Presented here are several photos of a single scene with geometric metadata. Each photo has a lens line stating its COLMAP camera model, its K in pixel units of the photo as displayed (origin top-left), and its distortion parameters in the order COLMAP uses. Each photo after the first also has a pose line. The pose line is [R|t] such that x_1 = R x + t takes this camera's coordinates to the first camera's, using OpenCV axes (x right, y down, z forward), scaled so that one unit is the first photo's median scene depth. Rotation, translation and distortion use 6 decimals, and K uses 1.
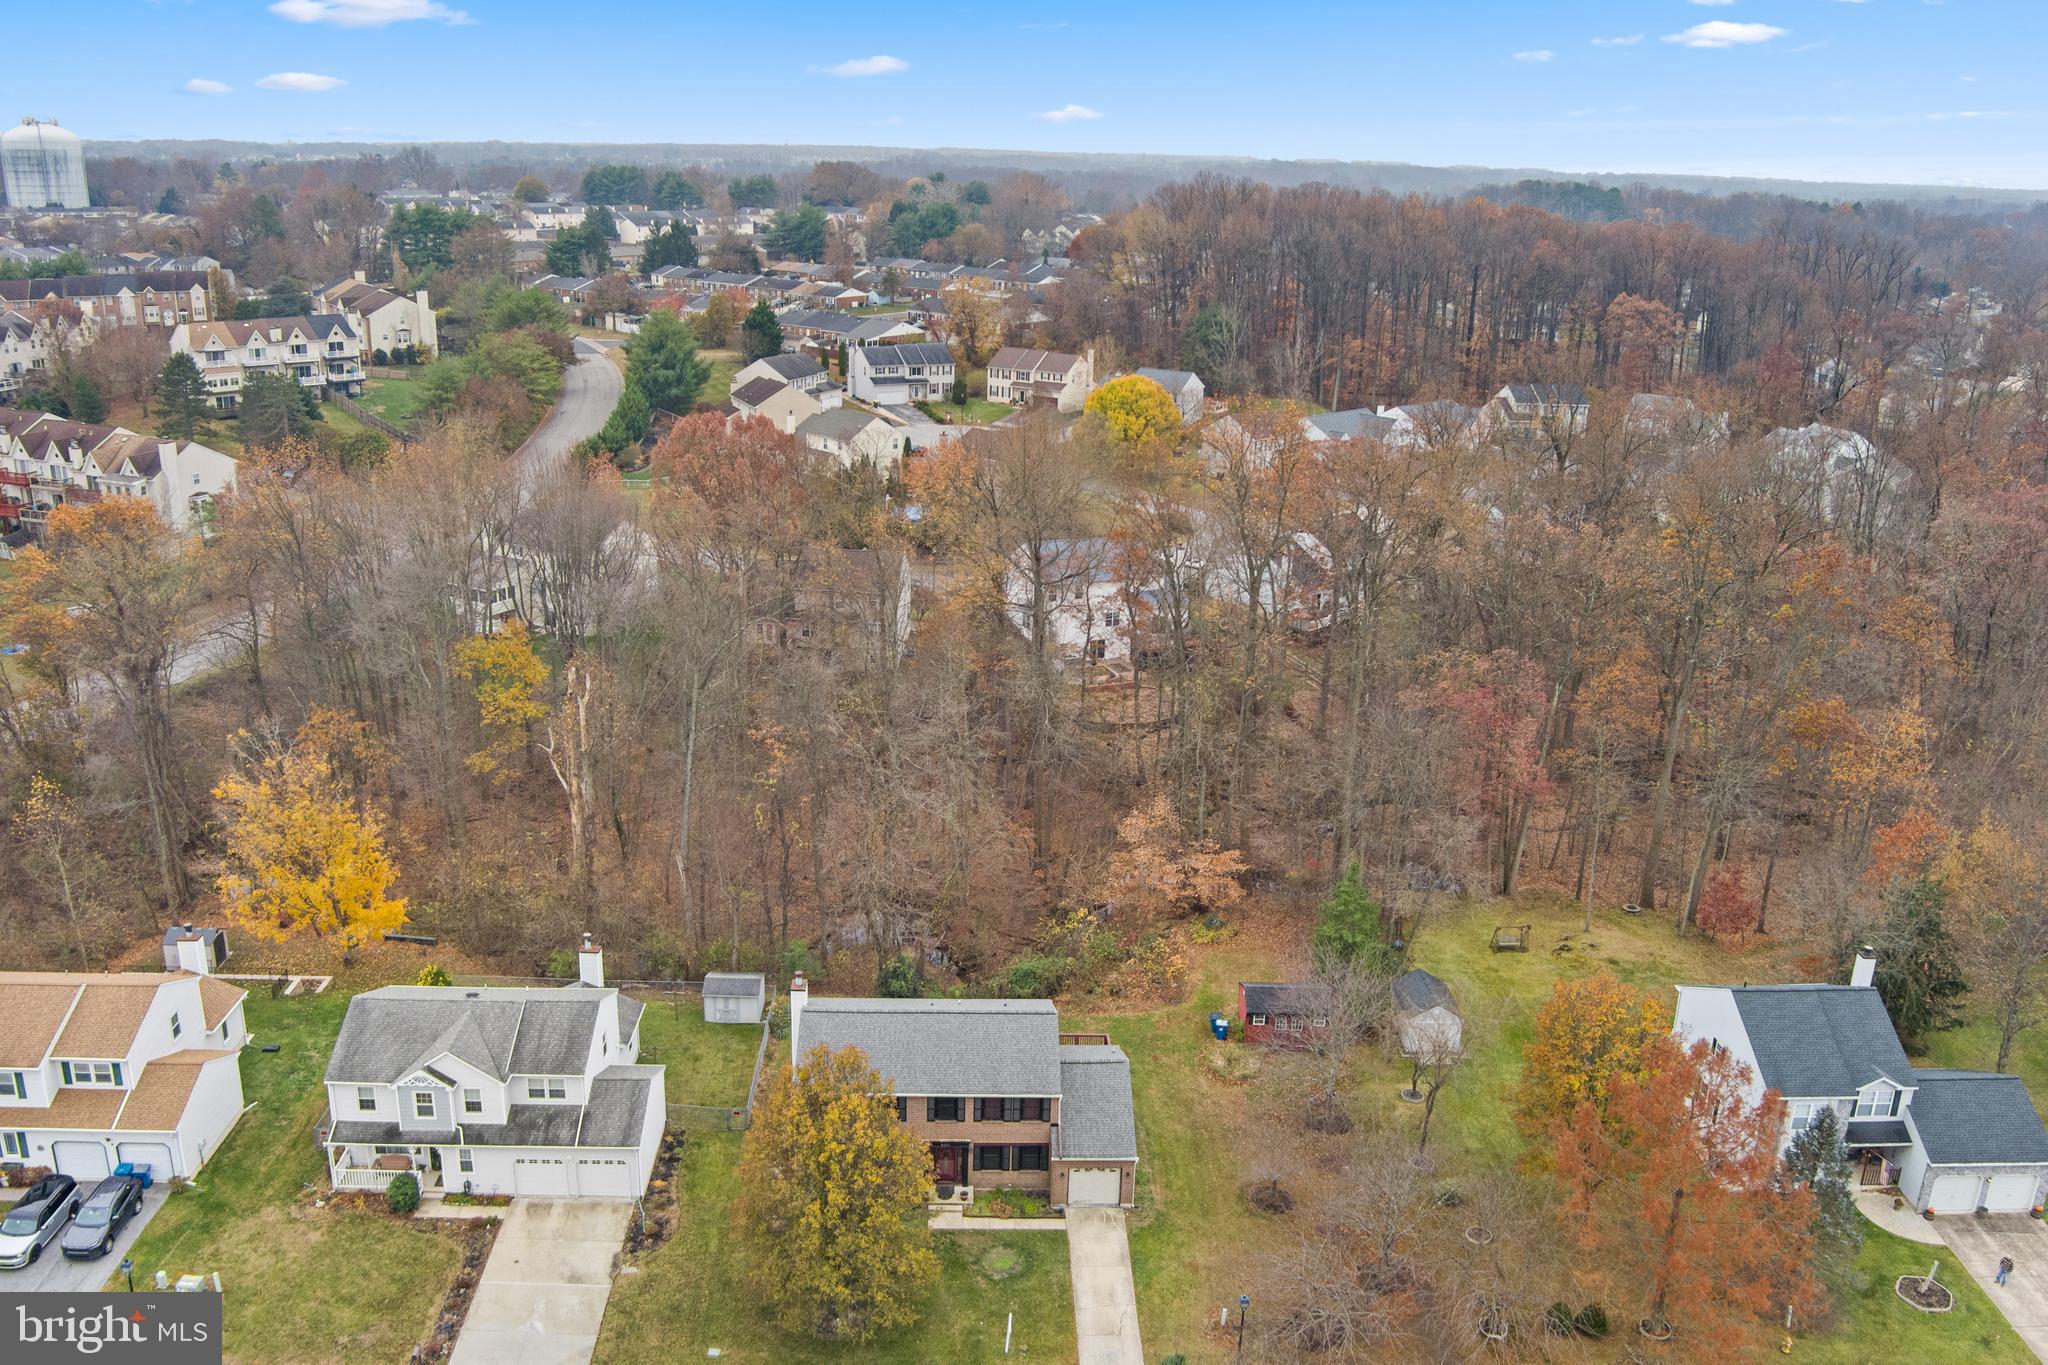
lens RADIAL K [[1648.5, 0, 1029.3], [0, 1648.5, 683.5], [0, 0, 1]] dist [-0.071827, 0.011702]
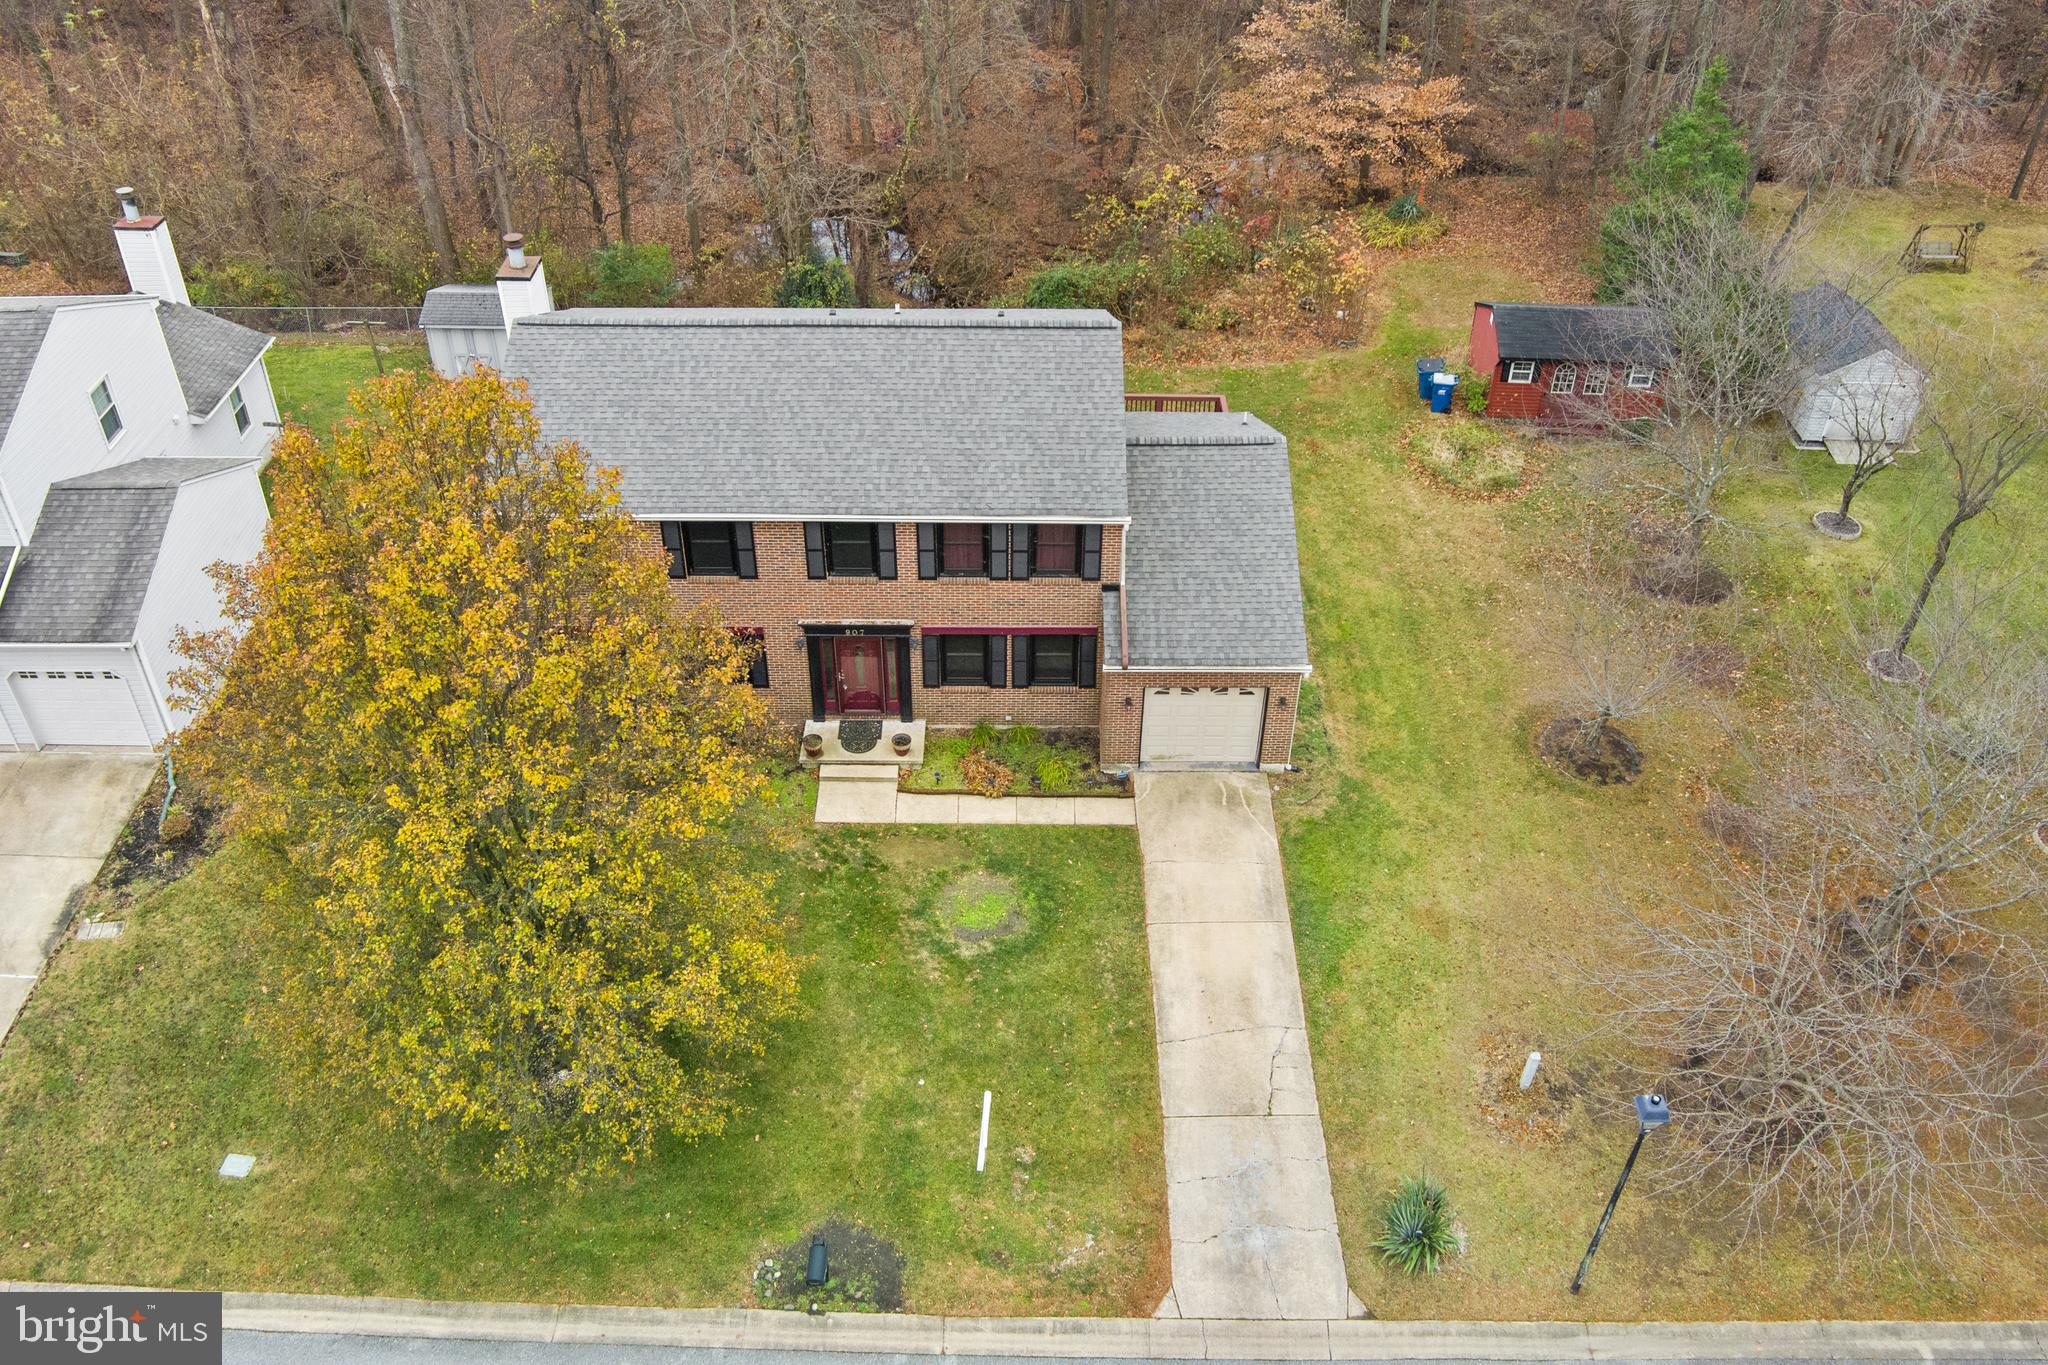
lens RADIAL K [[1648.5, 0, 1026.1], [0, 1648.5, 687.8], [0, 0, 1]] dist [-0.071827, 0.011702]
pose [[0.999274, 0.006569, -0.037531, 0.009608], [0.006726, 0.939149, 0.343444, 0.148527], [0.037503, -0.343447, 0.938423, 0.595482]]
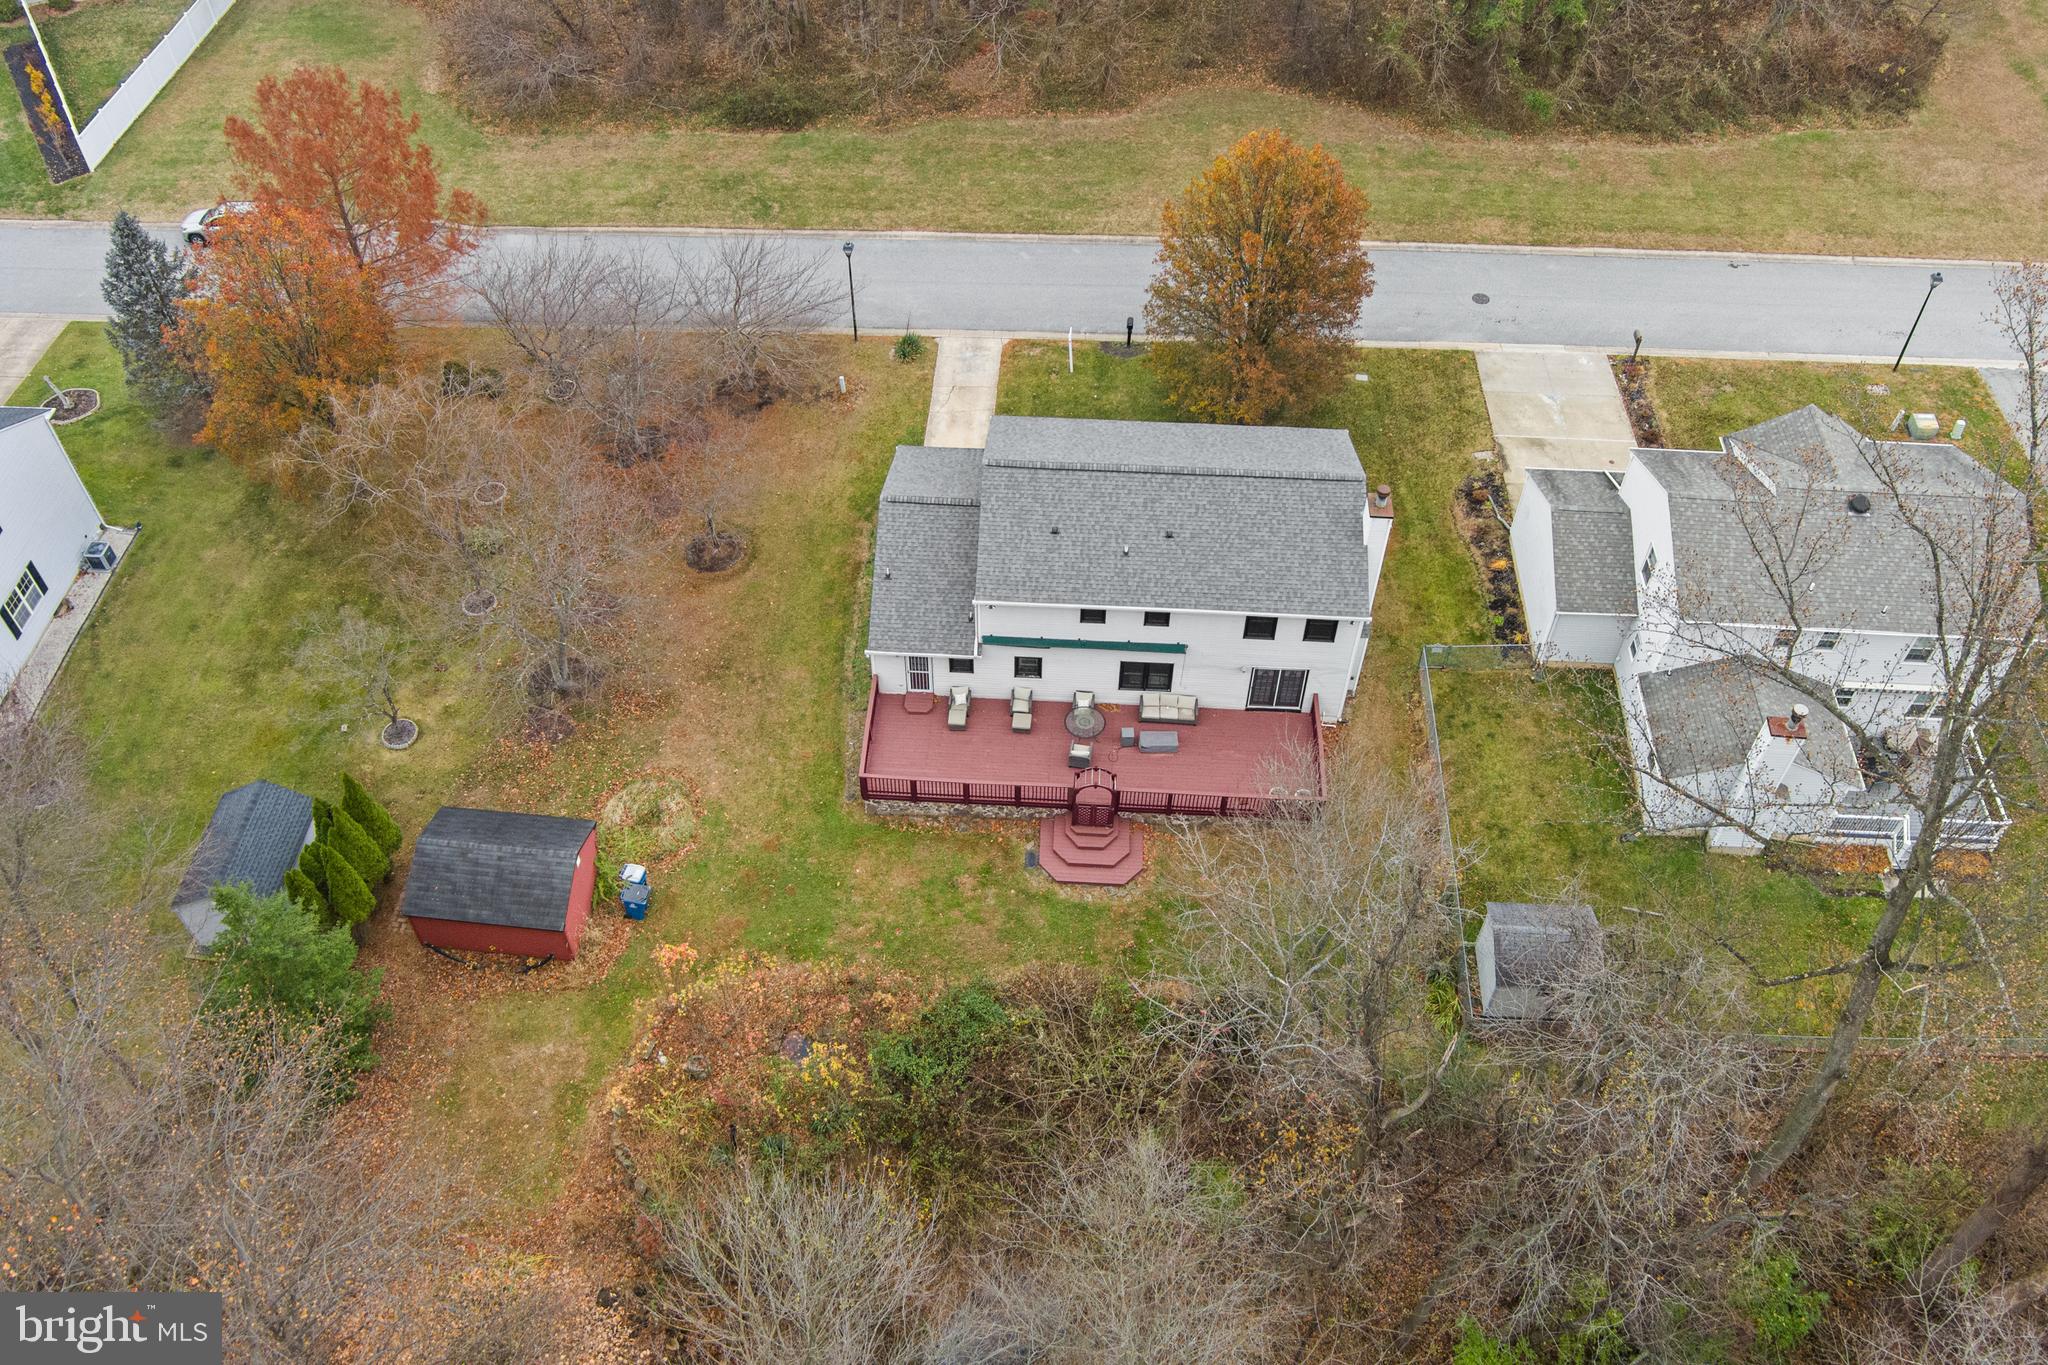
lens RADIAL K [[1648.5, 0, 1022.5], [0, 1648.5, 679.8], [0, 0, 1]] dist [-0.071827, 0.011702]
pose [[-0.995570, -0.090247, 0.026361, -0.024703], [-0.009598, 0.376474, 0.926377, -0.401142], [-0.093527, 0.922021, -0.375673, 1.379045]]
